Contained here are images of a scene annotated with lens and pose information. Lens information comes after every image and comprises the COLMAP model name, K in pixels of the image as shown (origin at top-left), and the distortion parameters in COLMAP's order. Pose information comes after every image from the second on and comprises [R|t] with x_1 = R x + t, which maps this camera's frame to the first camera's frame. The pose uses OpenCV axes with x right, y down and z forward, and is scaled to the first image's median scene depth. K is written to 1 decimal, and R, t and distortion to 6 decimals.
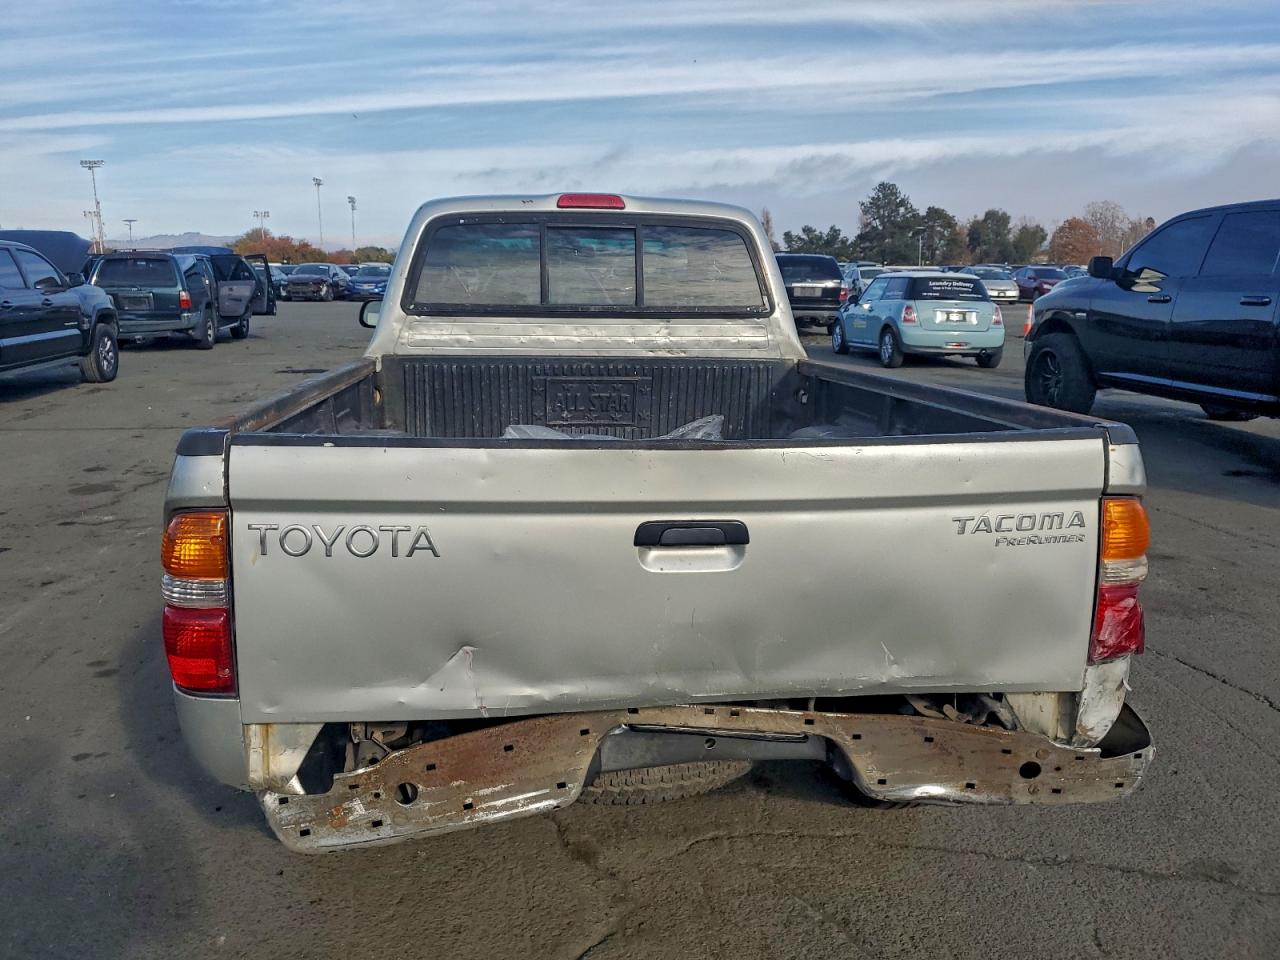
lens RADIAL K [[1043.9, 0, 640.0], [0, 1043.9, 480.0], [0, 0, 1]] dist [0.002308, 0.009556]
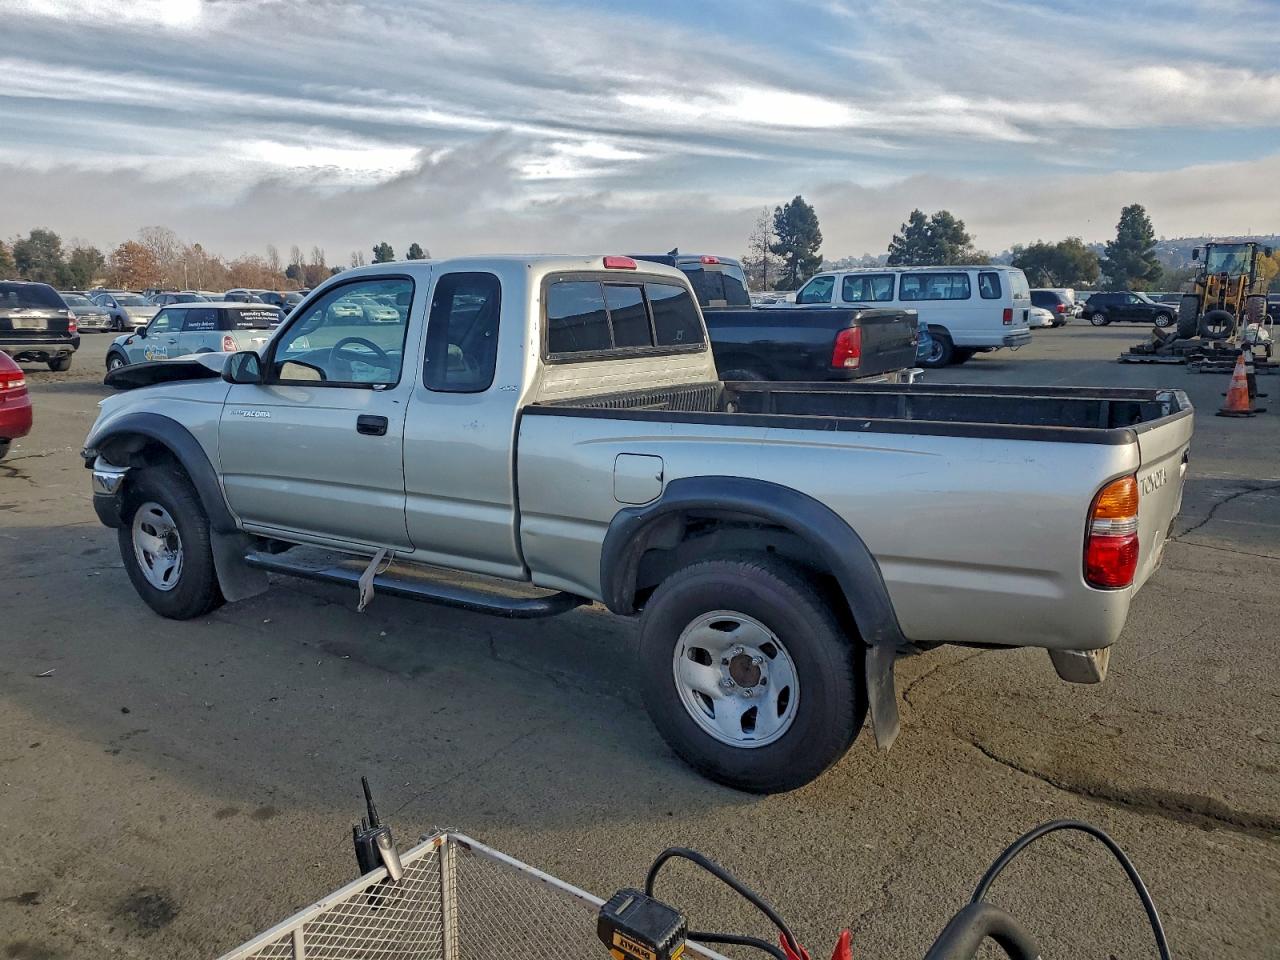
lens RADIAL K [[1043.9, 0, 640.0], [0, 1043.9, 480.0], [0, 0, 1]] dist [0.002308, 0.009556]
pose [[0.598541, -0.143428, 0.788148, -0.111684], [0.158109, 0.985640, 0.059295, -0.009181], [-0.785334, 0.089122, 0.612623, 0.027574]]
